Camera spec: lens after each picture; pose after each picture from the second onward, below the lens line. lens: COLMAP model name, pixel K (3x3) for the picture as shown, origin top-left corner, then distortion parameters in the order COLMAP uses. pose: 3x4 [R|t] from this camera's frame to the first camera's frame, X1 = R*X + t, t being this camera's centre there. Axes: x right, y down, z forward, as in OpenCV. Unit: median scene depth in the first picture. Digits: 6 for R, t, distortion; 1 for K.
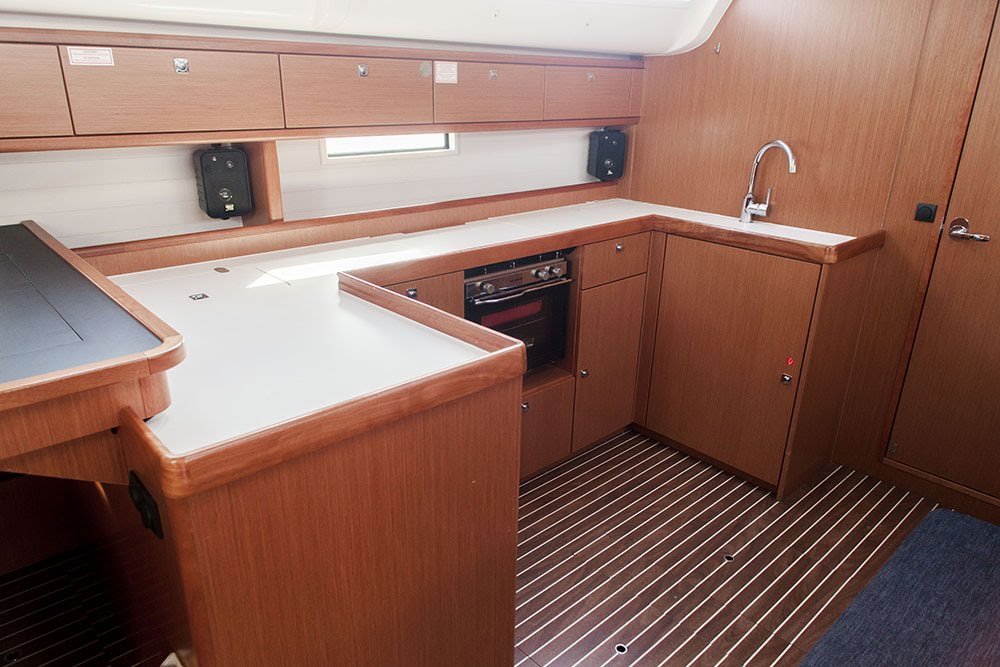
lens RADIAL K [[671.2, 0, 497.3], [0, 671.2, 334.0], [0, 0, 1]] dist [-0.010690, 0.001178]
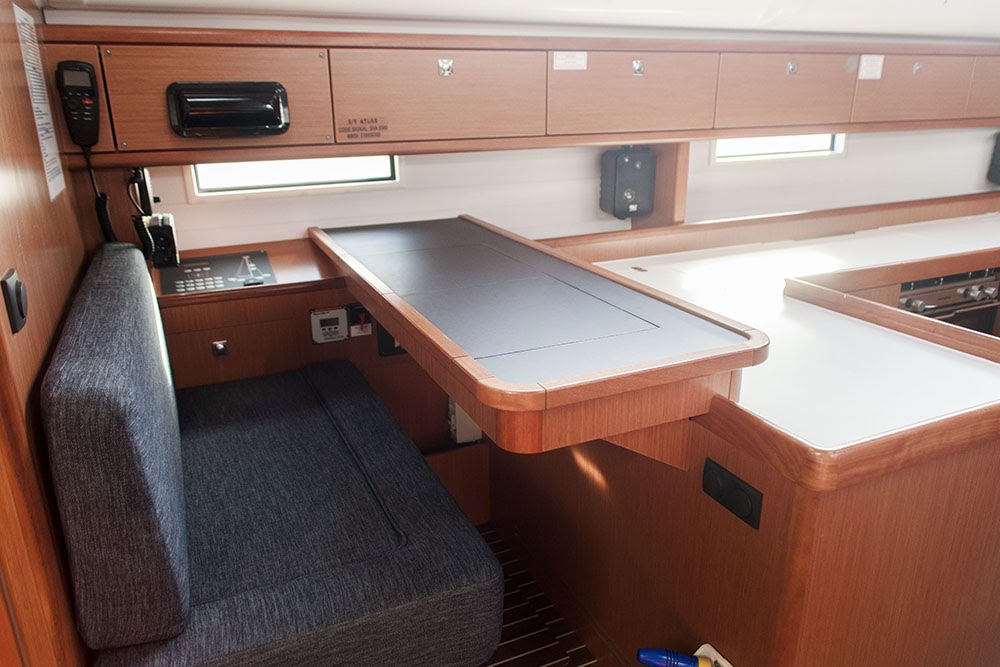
lens RADIAL K [[714.5, 0, 501.3], [0, 714.5, 331.9], [0, 0, 1]] dist [0.043195, -0.017385]
pose [[0.957894, 0.079705, -0.275836, -0.263757], [-0.085745, 0.996268, -0.009887, 0.022914], [0.274019, 0.033122, 0.961154, -0.078098]]
